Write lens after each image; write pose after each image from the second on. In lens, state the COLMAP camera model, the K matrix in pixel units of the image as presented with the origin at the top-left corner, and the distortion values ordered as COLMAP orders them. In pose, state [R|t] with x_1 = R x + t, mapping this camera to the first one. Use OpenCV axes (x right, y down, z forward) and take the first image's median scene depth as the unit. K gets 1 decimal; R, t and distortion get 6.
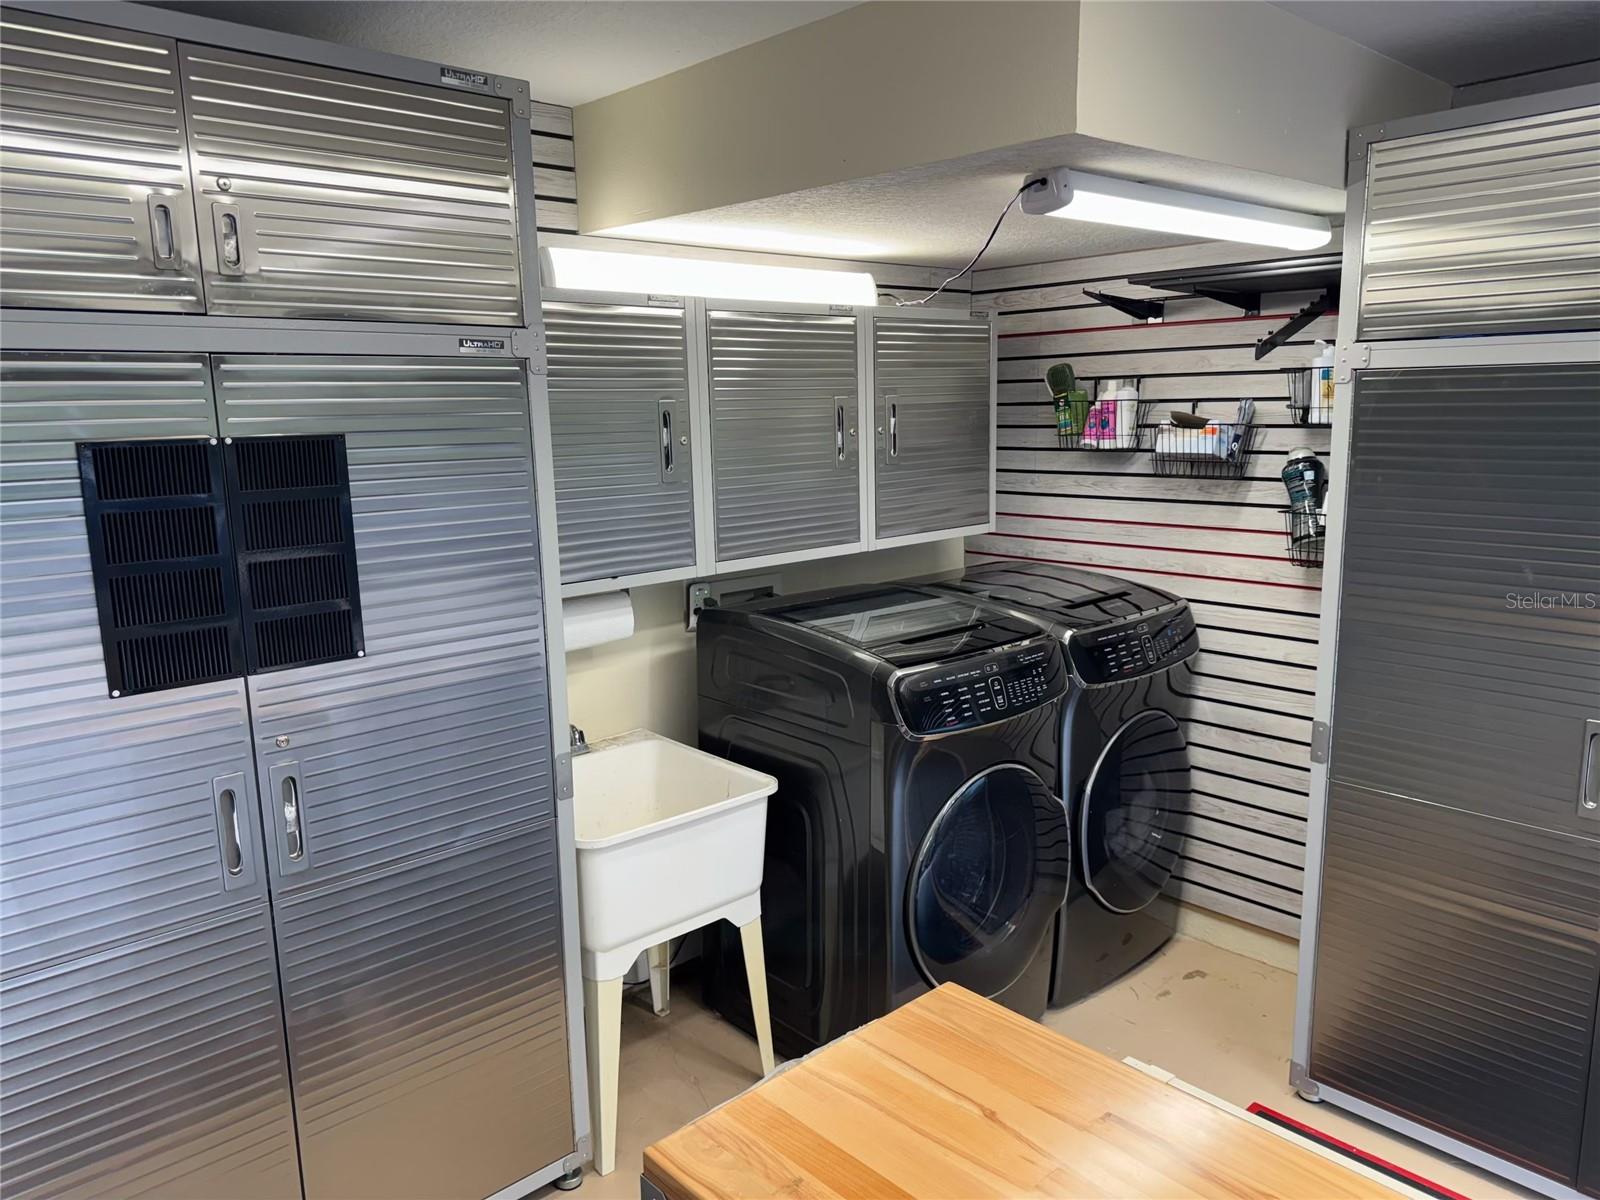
lens RADIAL K [[1120.3, 0, 800.0], [0, 1120.3, 600.0], [0, 0, 1]] dist [0.083778, -0.077113]
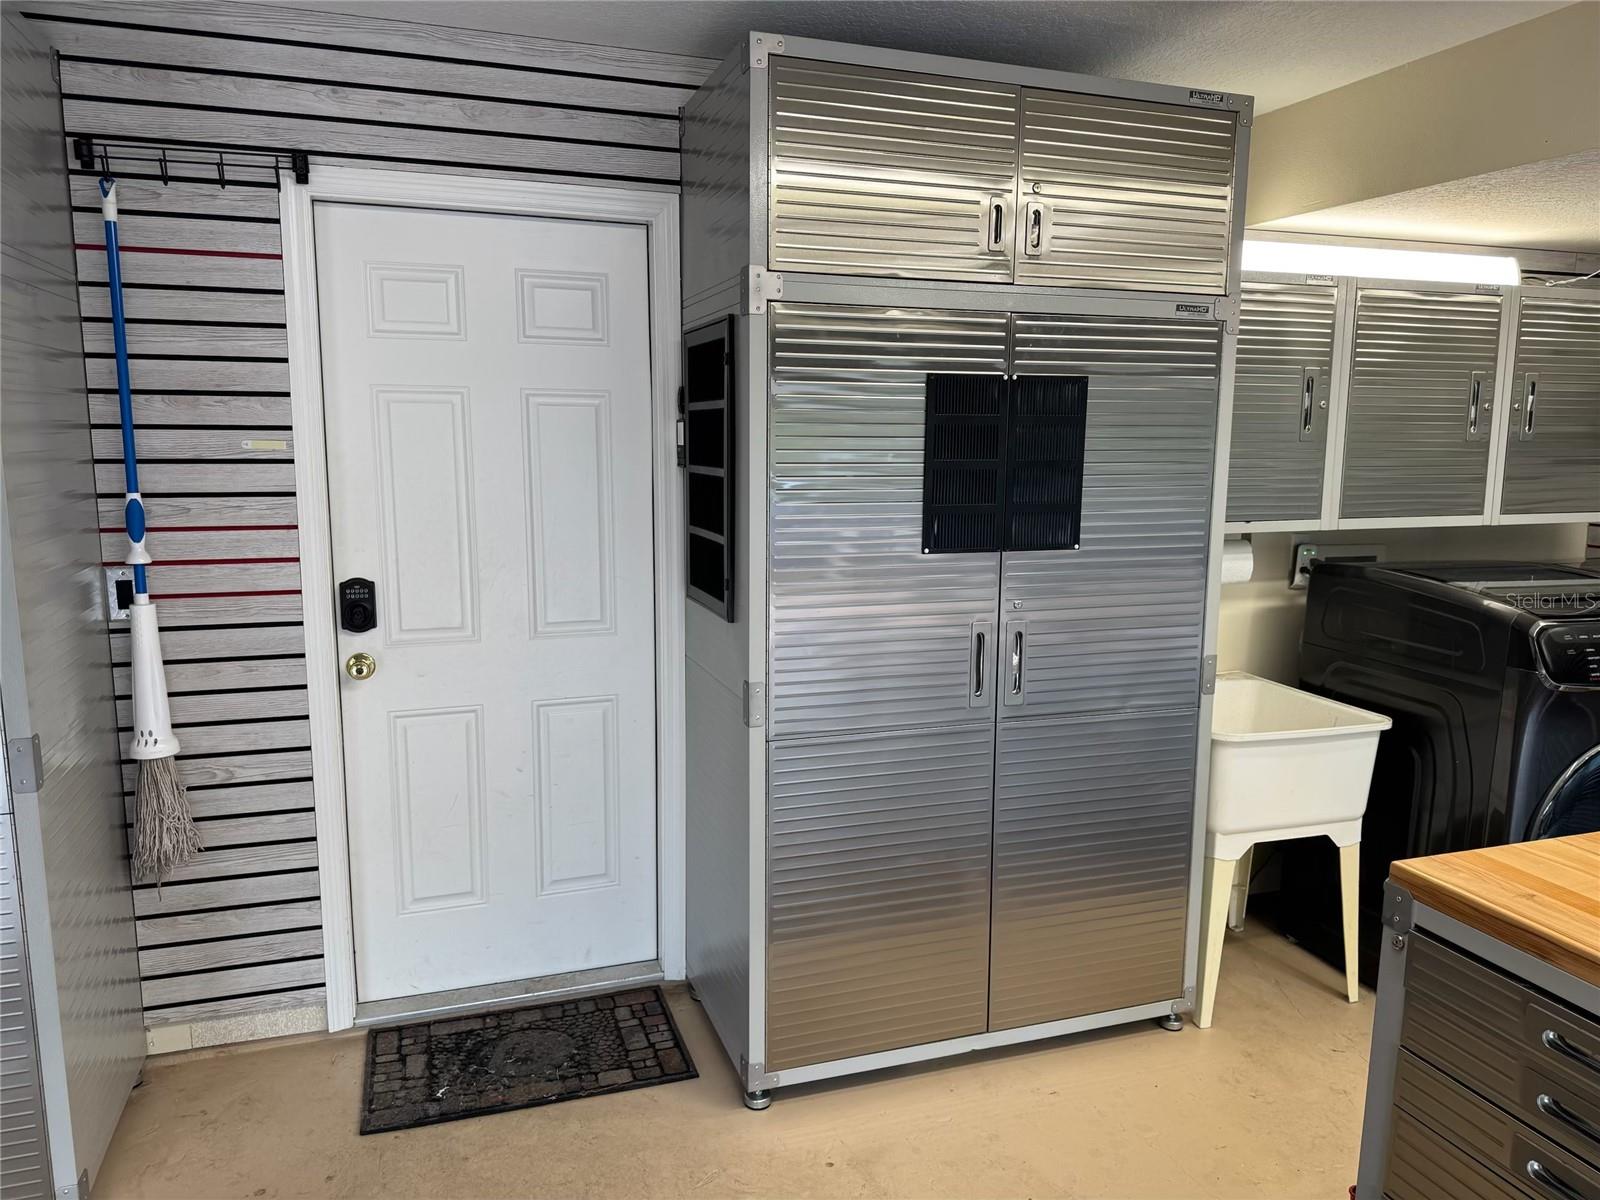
lens RADIAL K [[1117.7, 0, 794.8], [0, 1117.7, 600.6], [0, 0, 1]] dist [0.006632, -0.001818]
pose [[0.911835, 0.085234, -0.401612, -0.111690], [-0.095880, 0.995372, -0.006441, 0.101813], [0.399205, 0.044380, 0.915787, -0.202093]]
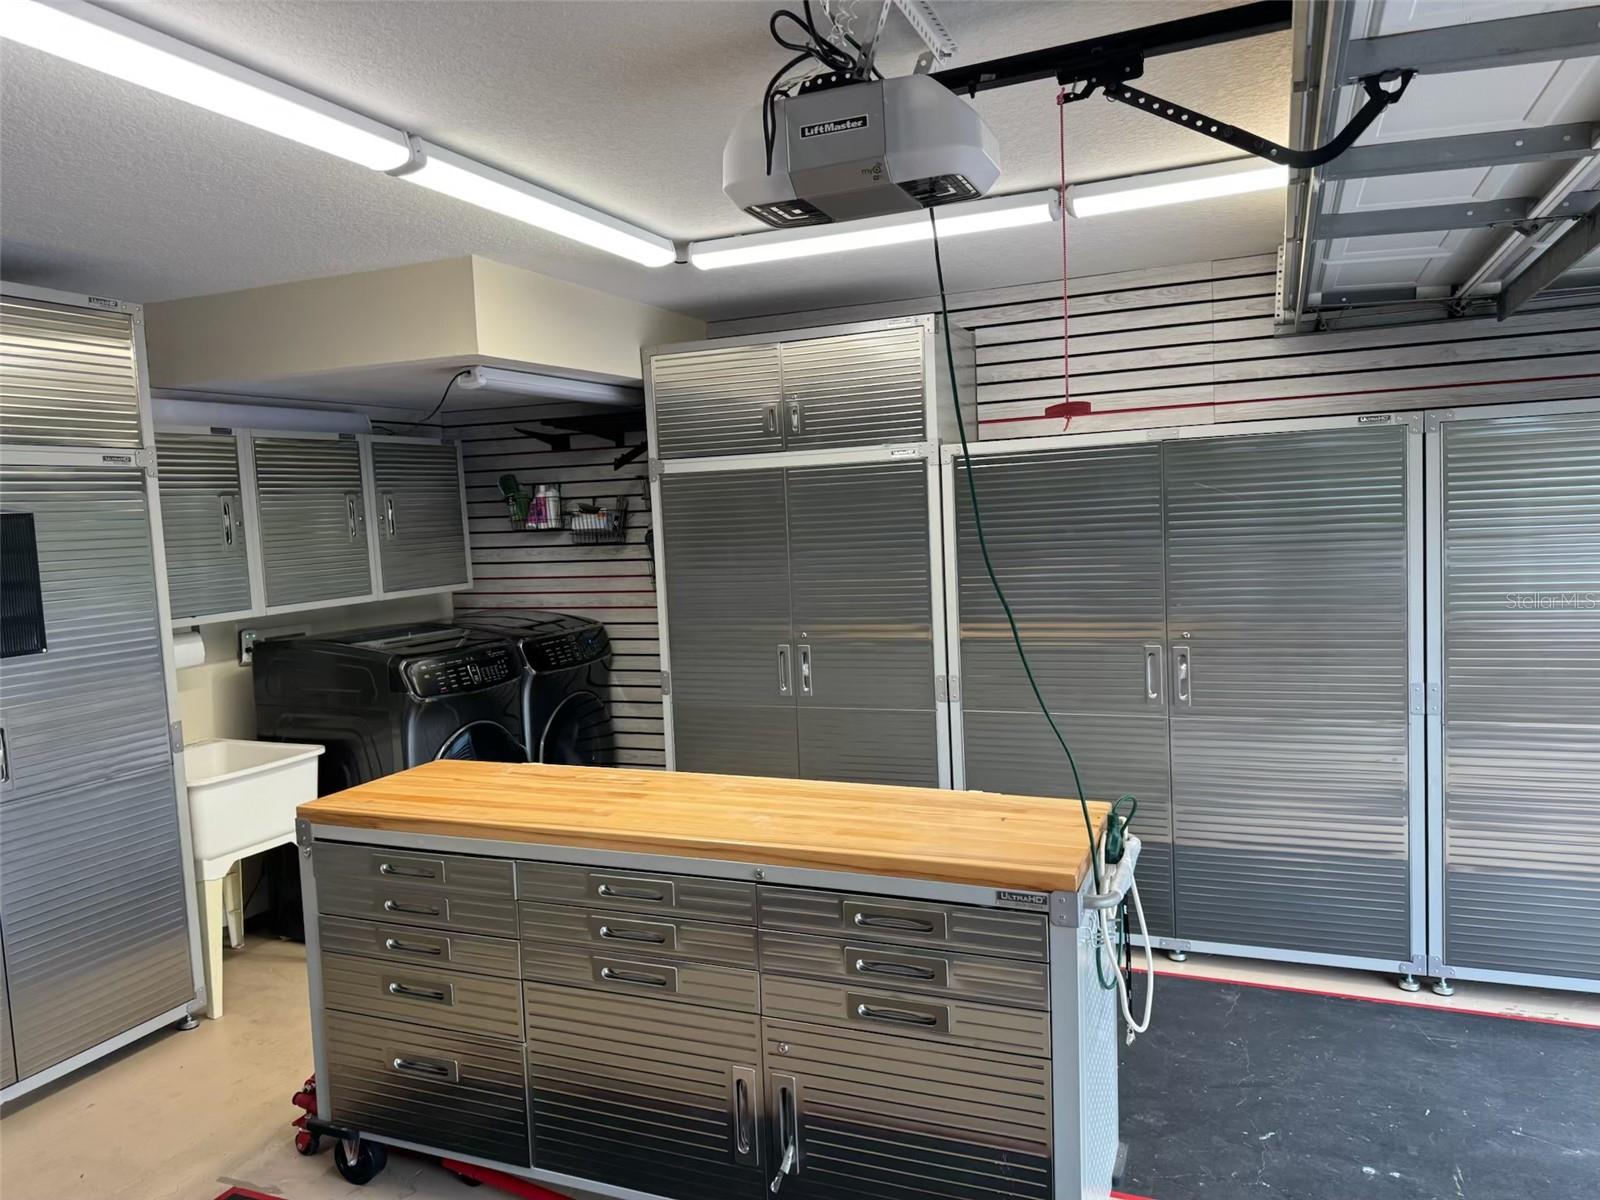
lens RADIAL K [[1118.3, 0, 810.2], [0, 1118.3, 607.4], [0, 0, 1]] dist [0.140917, -0.201108]
pose [[0.905980, -0.061222, 0.418869, -0.055338], [0.103584, 0.991468, -0.079132, 0.153547], [-0.410451, 0.115080, 0.904592, -0.615293]]
